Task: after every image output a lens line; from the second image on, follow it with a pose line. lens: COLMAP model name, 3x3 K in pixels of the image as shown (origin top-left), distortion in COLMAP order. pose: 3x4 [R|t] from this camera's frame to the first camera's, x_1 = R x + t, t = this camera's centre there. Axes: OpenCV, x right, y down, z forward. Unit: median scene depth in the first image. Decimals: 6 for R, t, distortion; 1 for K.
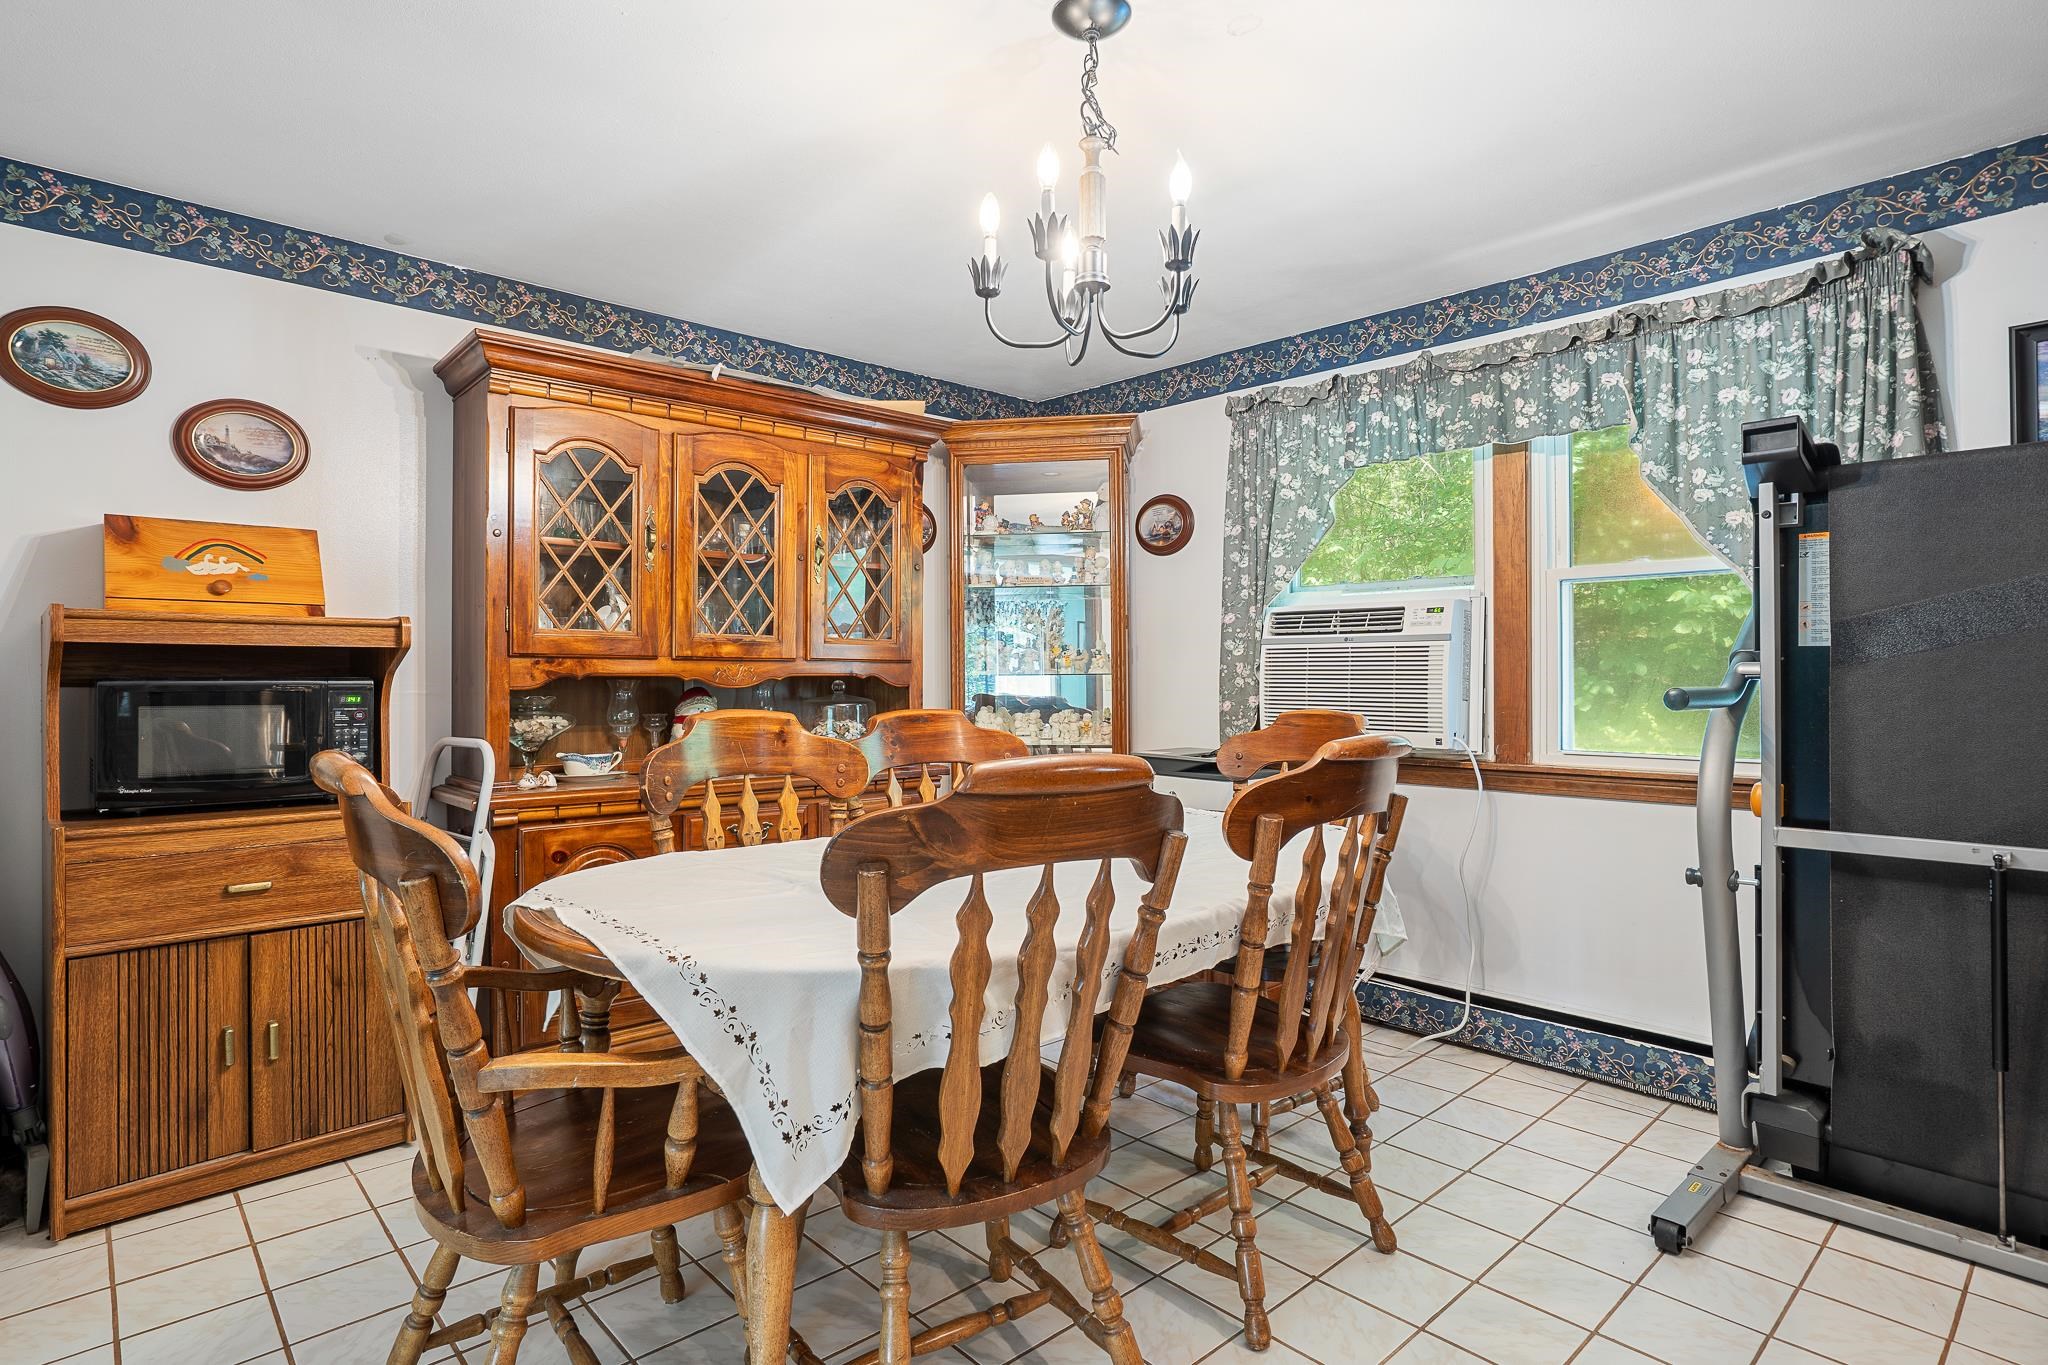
lens RADIAL K [[1057.8, 0, 1020.2], [0, 1057.8, 683.6], [0, 0, 1]] dist [-0.048519, 0.026543]
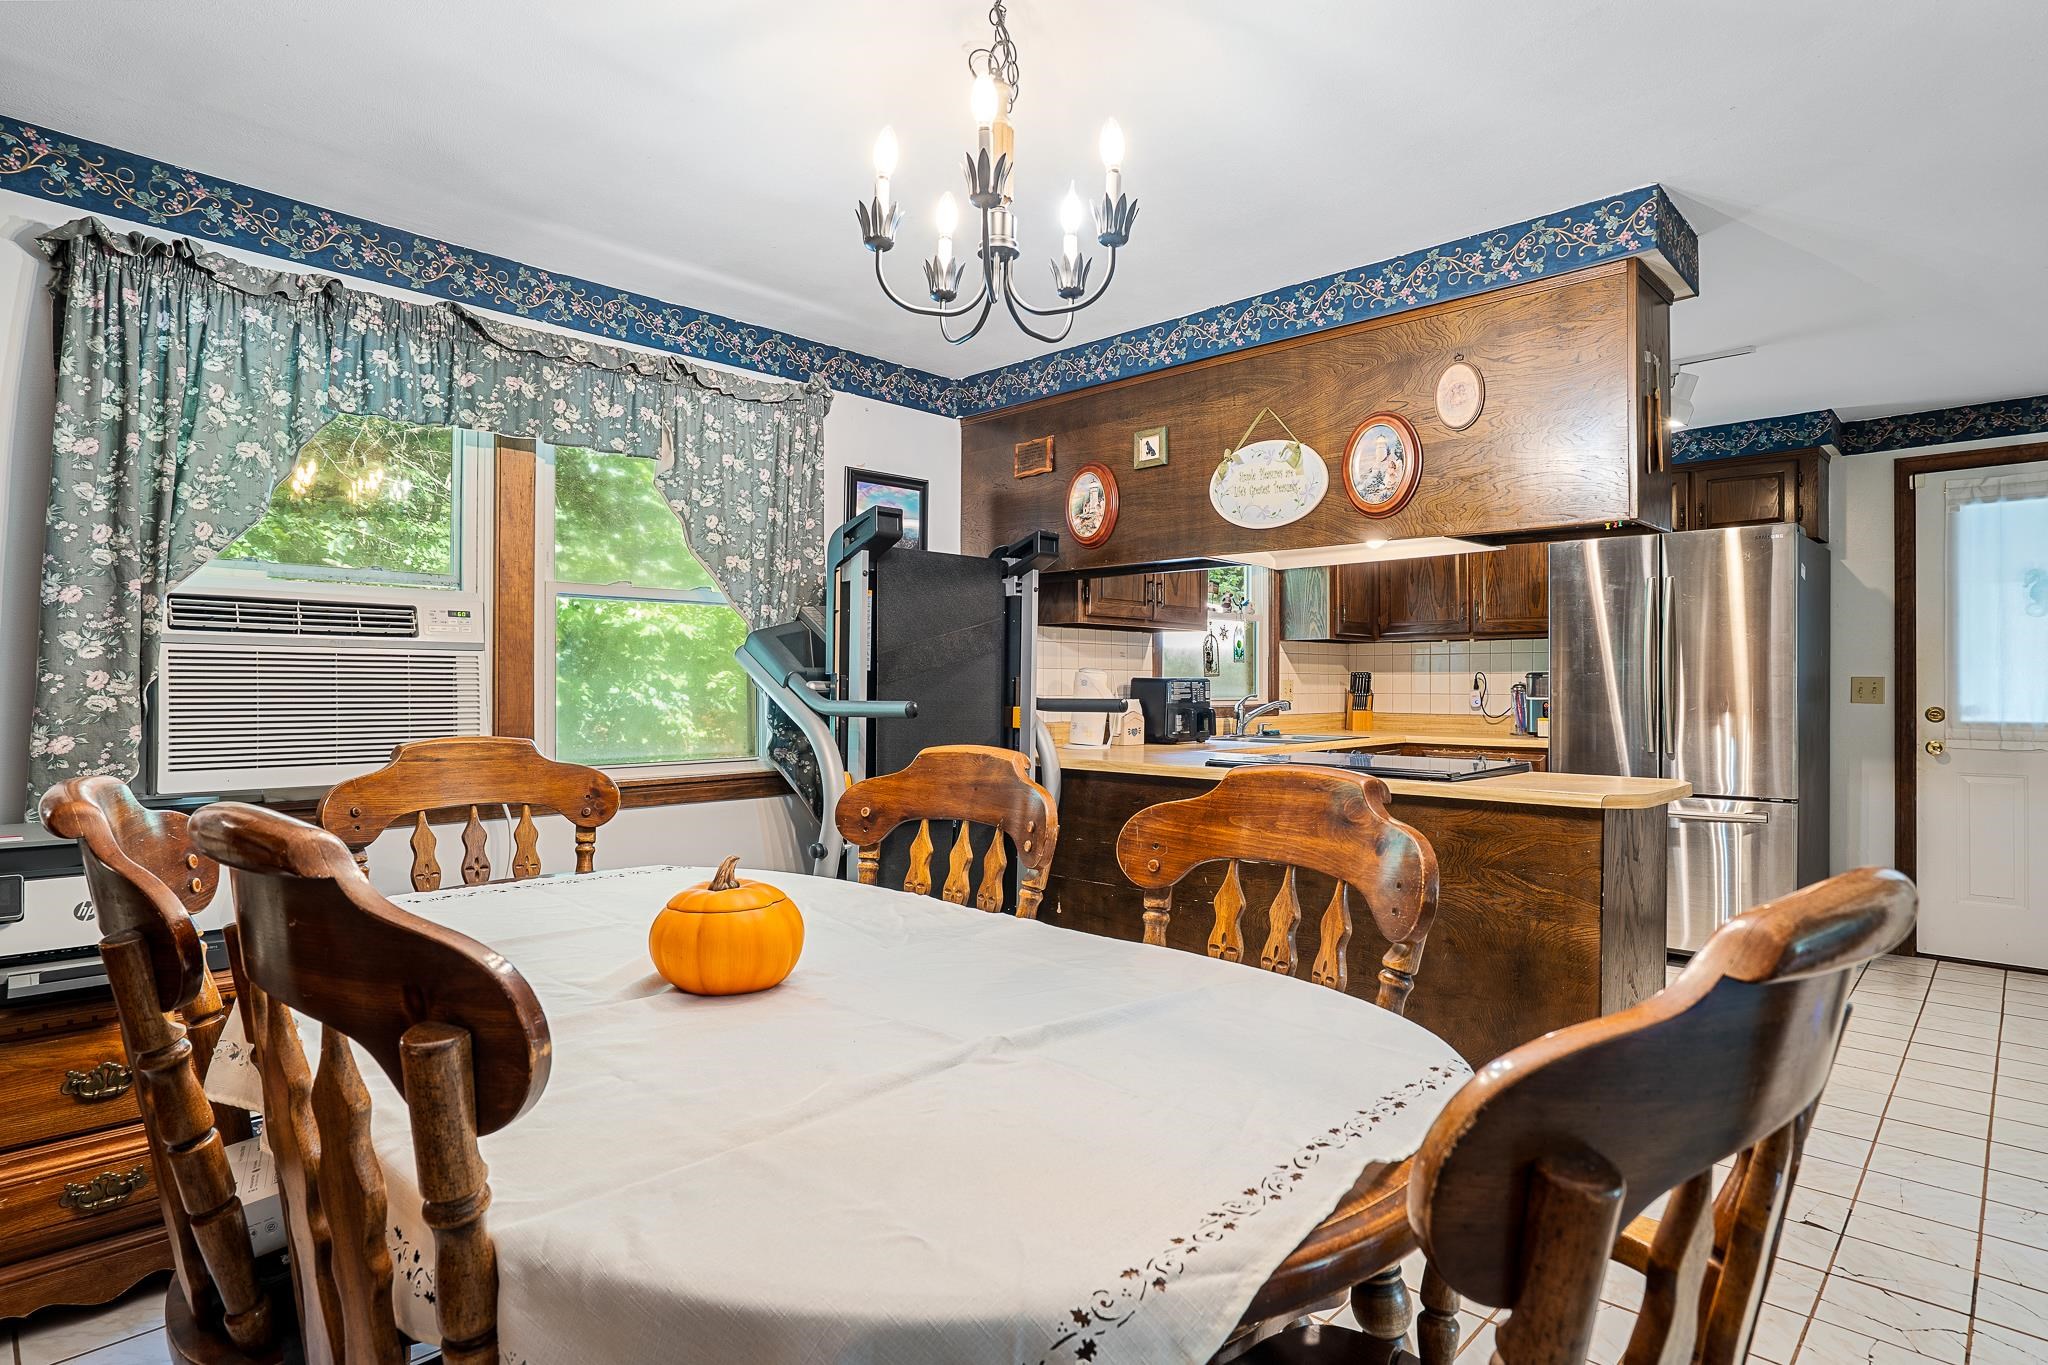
lens RADIAL K [[1057.8, 0, 1020.2], [0, 1057.8, 683.6], [0, 0, 1]] dist [-0.048519, 0.026543]
pose [[-0.046547, 0.001102, 0.998916, -0.480832], [0.005279, 0.999986, -0.000857, -0.011319], [-0.998902, 0.005234, -0.046552, 0.611416]]
